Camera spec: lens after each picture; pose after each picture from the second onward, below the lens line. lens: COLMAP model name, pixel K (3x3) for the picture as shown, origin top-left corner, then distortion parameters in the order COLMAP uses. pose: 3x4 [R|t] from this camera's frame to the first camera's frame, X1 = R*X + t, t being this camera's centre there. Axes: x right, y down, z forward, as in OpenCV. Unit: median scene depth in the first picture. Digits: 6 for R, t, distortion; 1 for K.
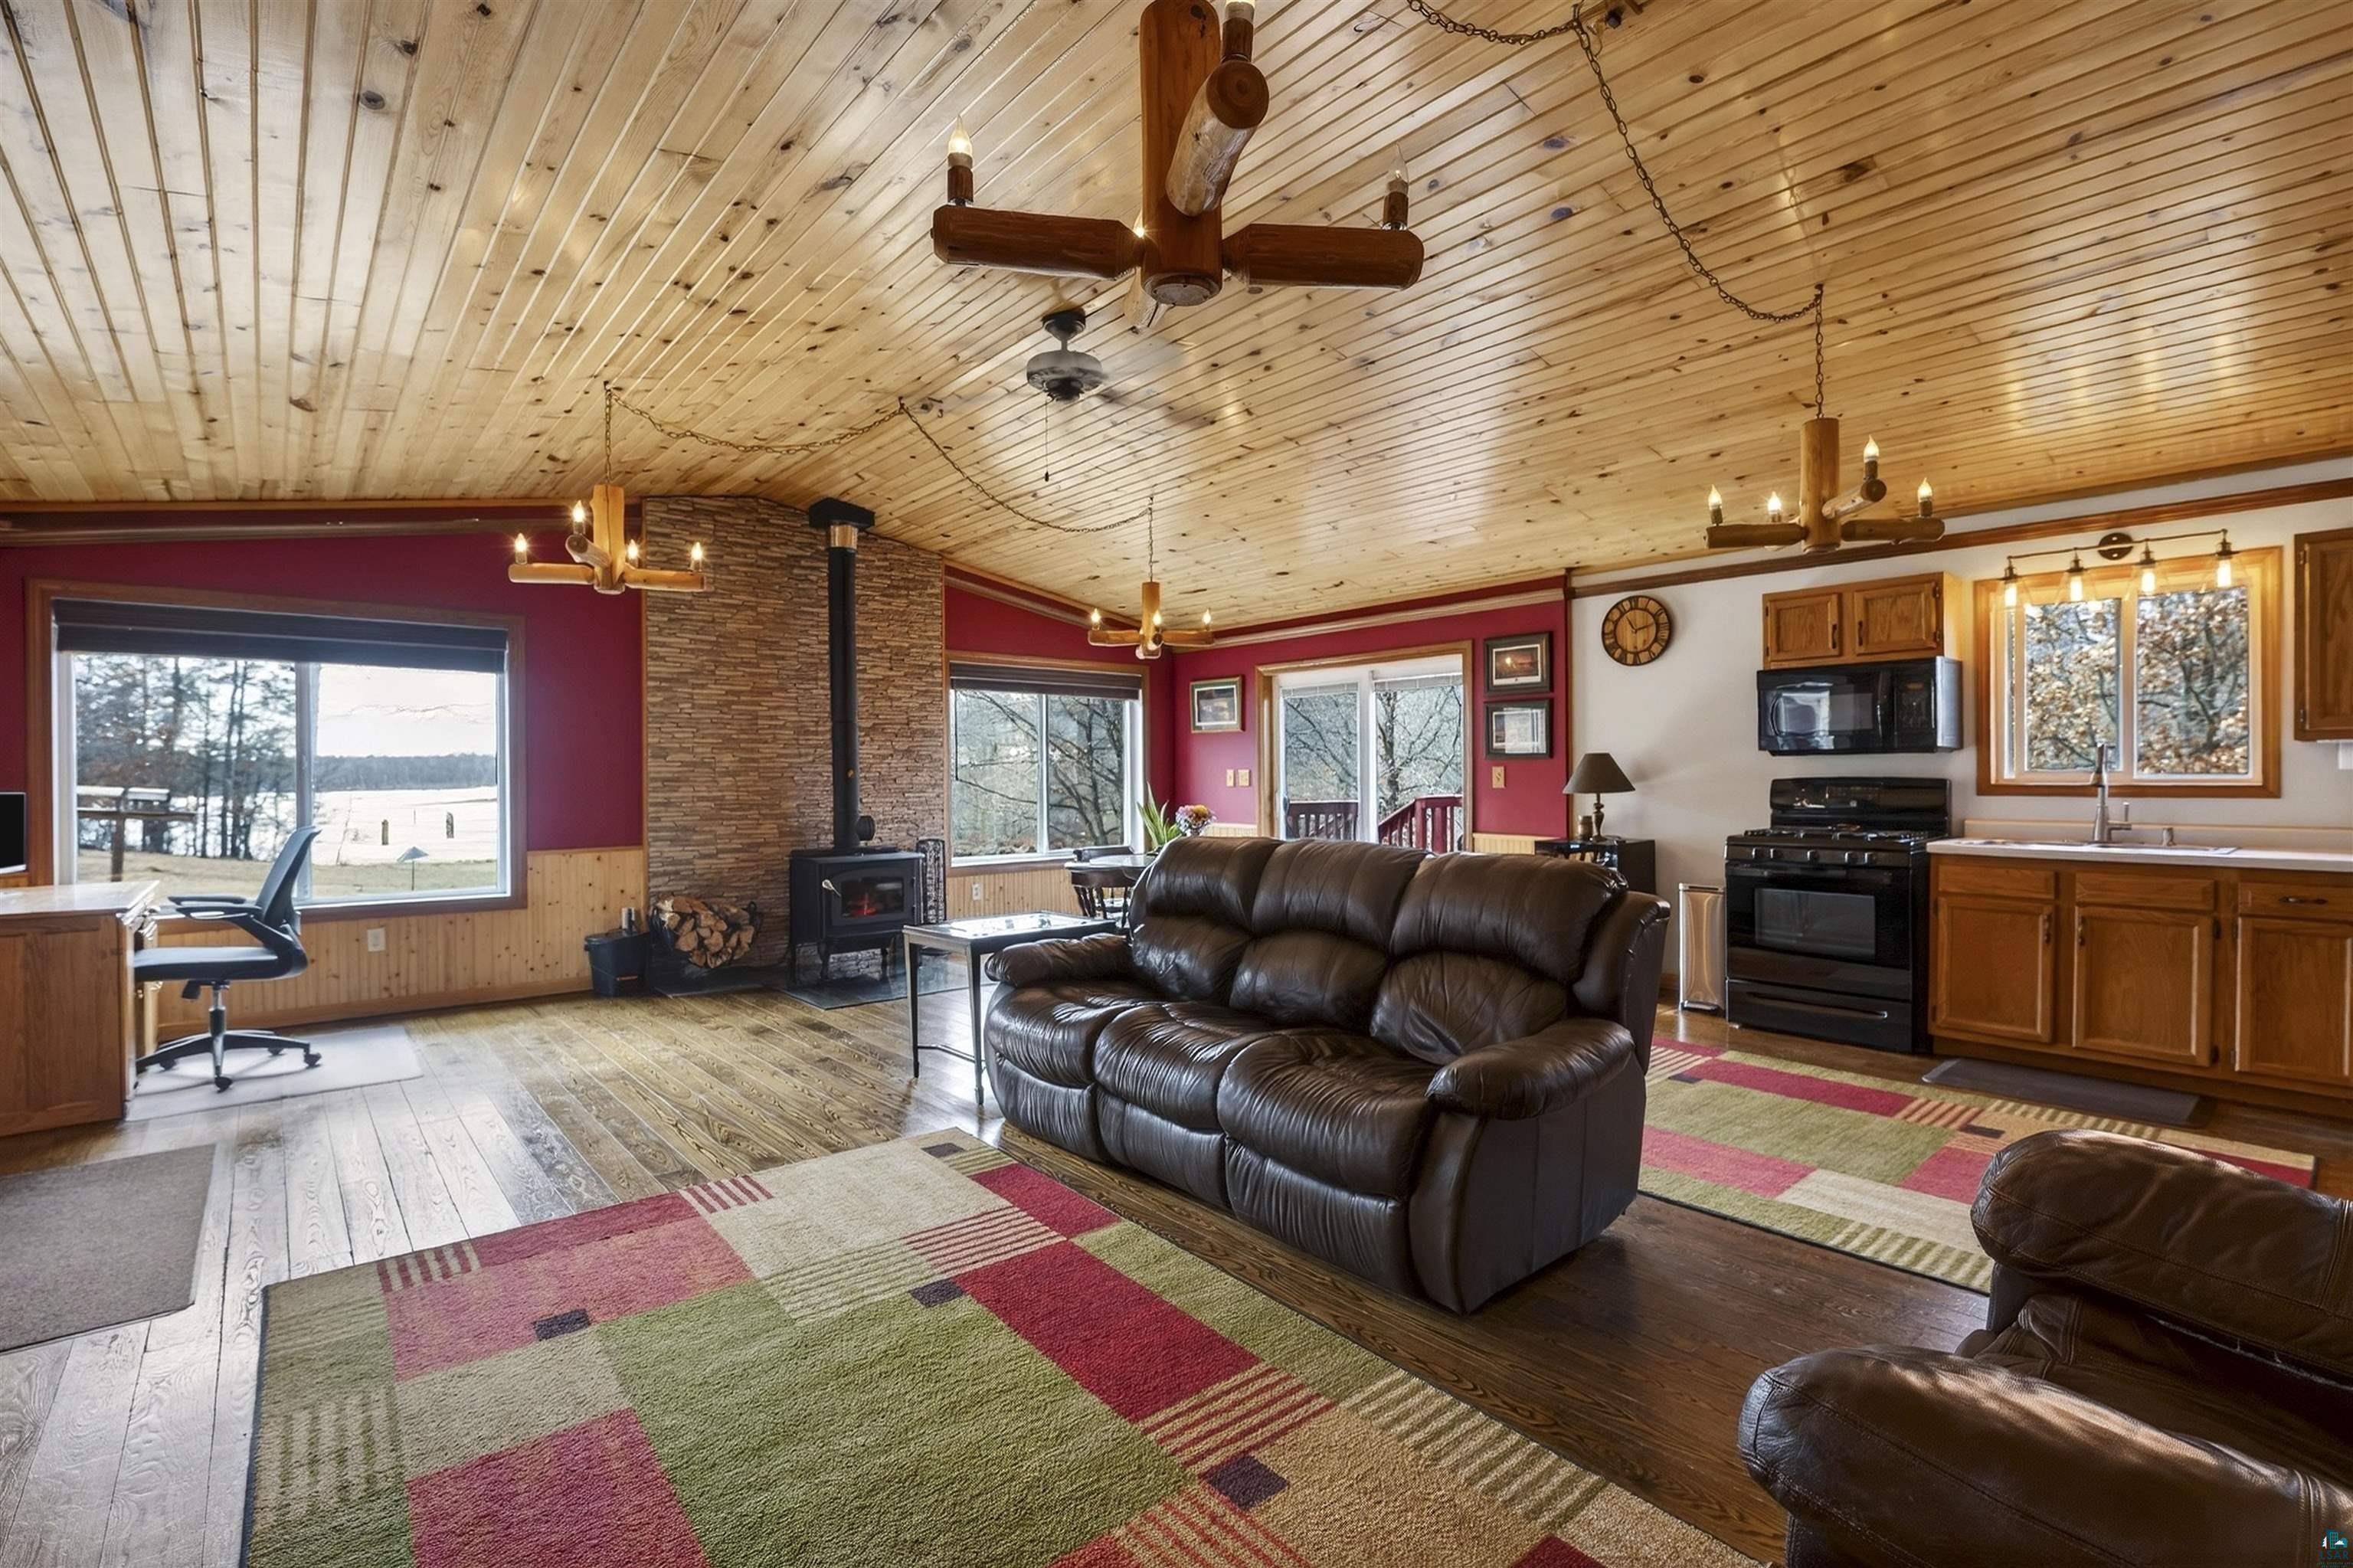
lens RADIAL K [[1061.3, 0, 1177.3], [0, 1061.3, 778.1], [0, 0, 1]] dist [-0.011995, 0.001502]
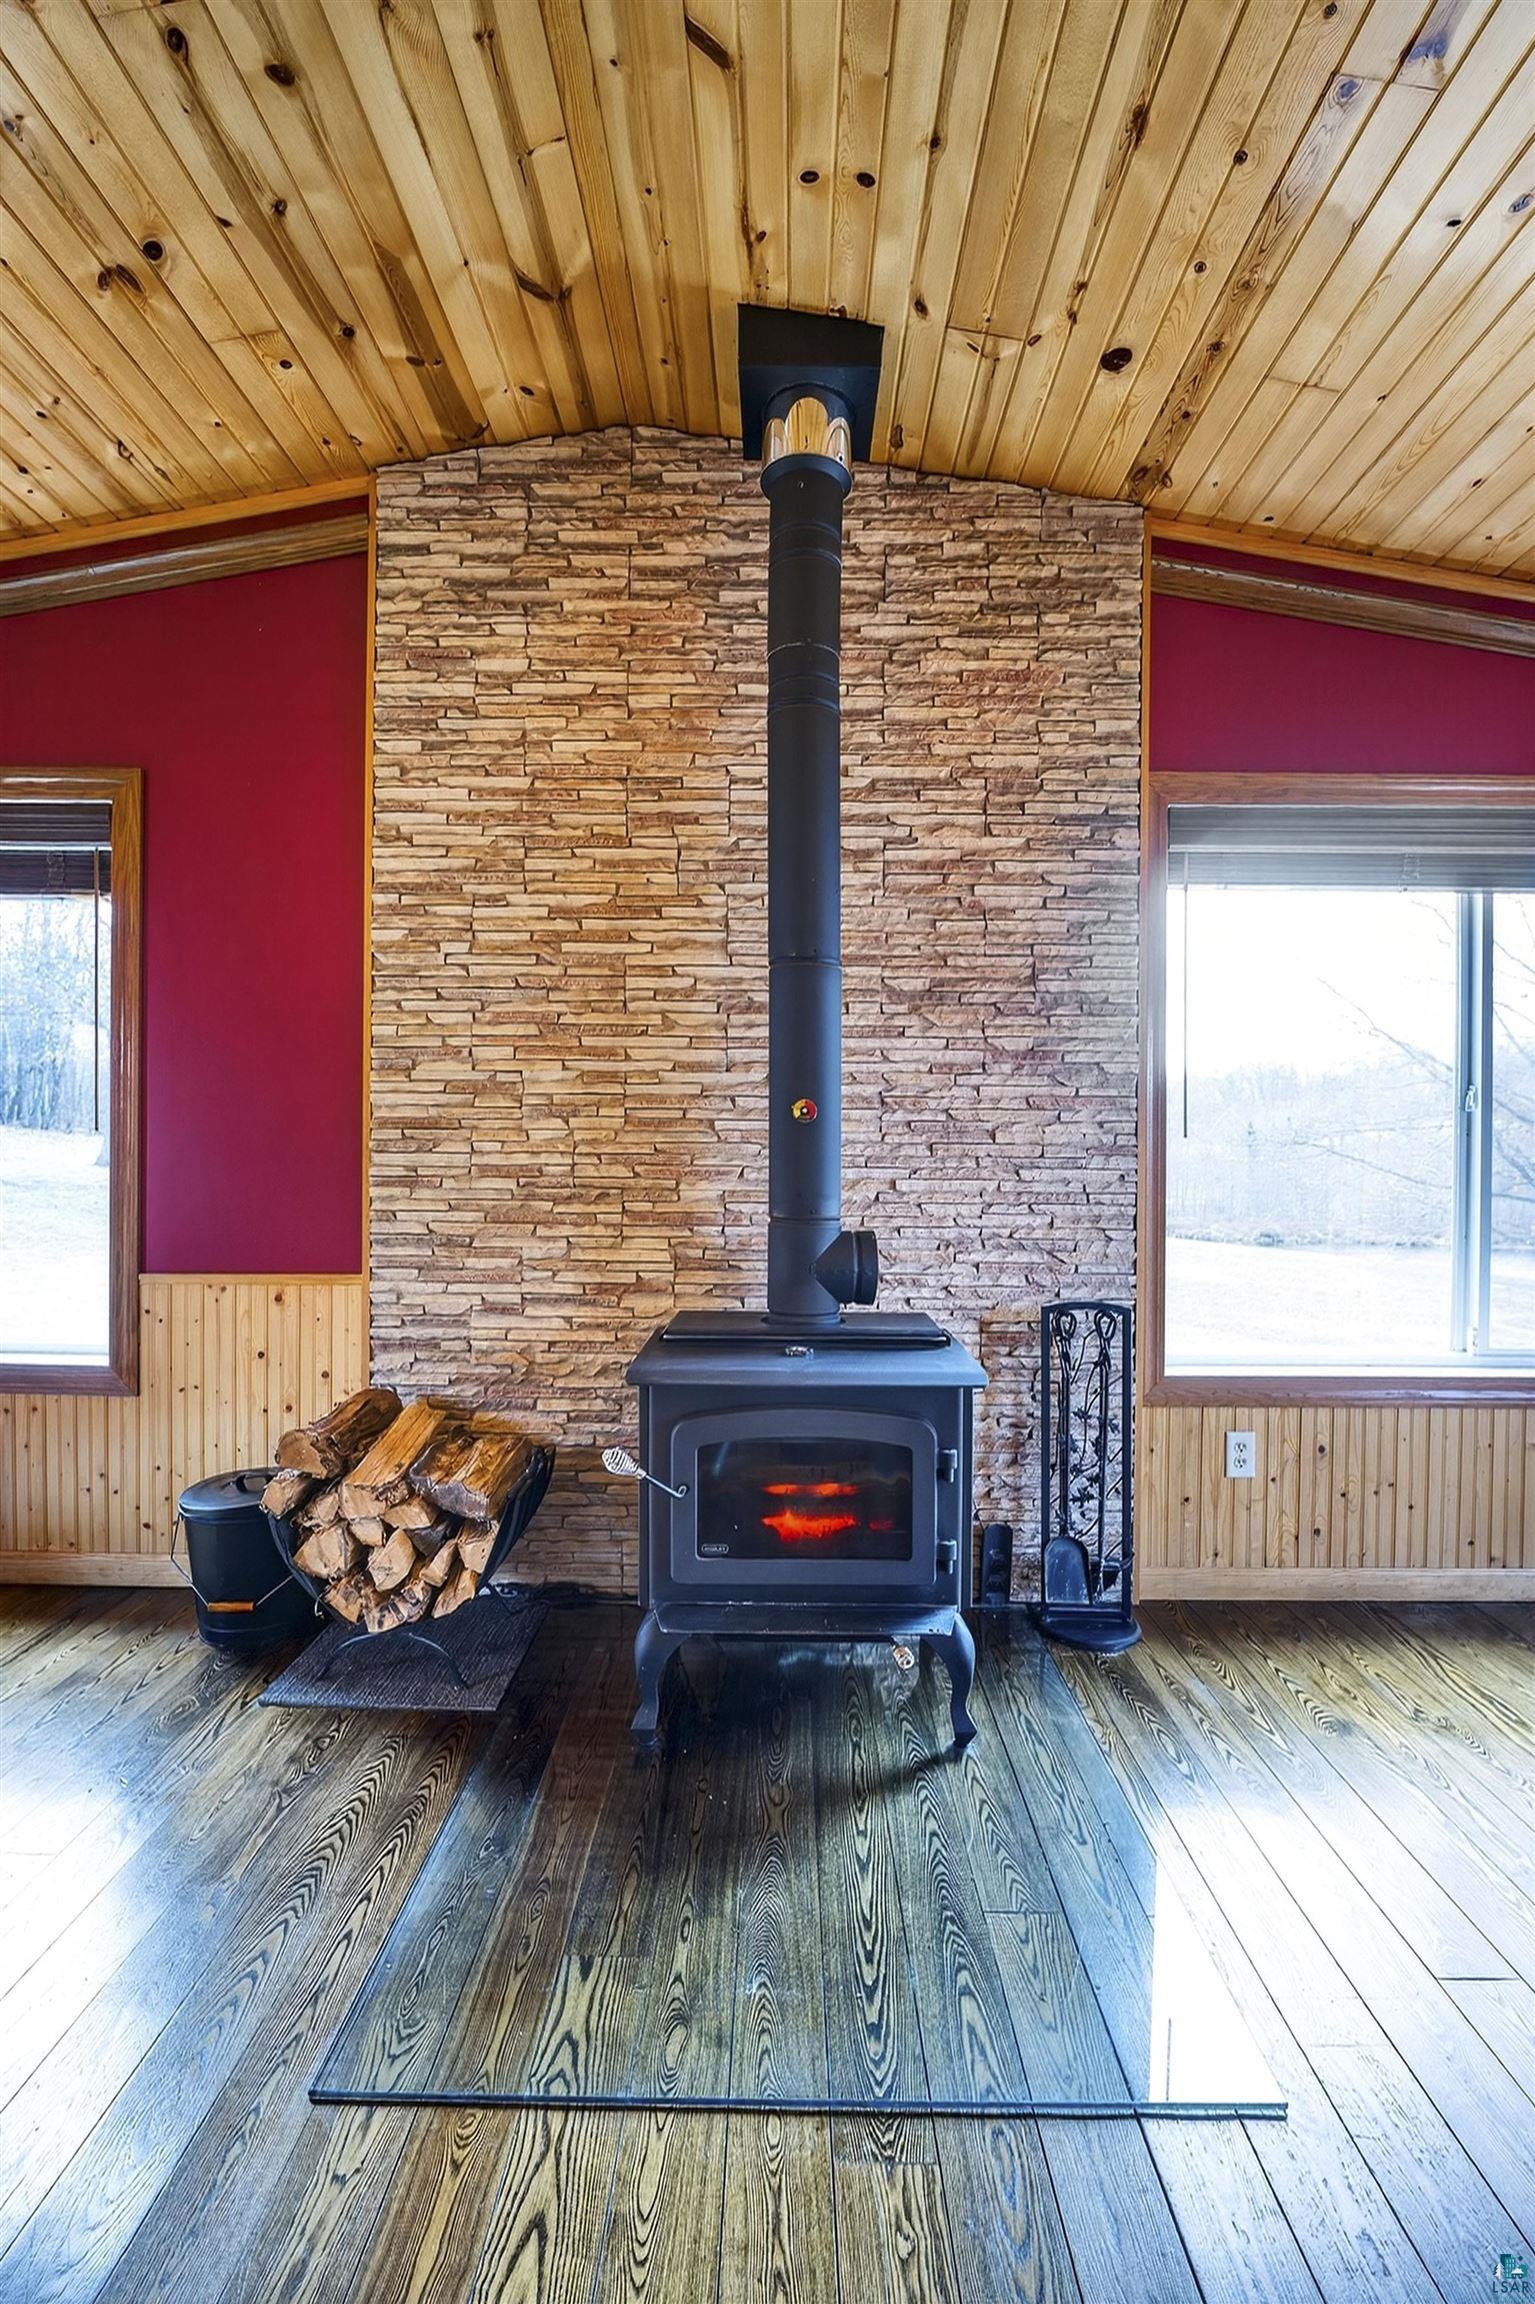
lens RADIAL K [[1039.1, 0, 797.0], [0, 1039.1, 1155.5], [0, 0, 1]] dist [-0.011995, 0.001502]
pose [[0.748407, 0.017425, -0.663011, -0.090640], [-0.013628, 0.999848, 0.010894, 0.007727], [0.663100, 0.000882, 0.748530, 0.796426]]
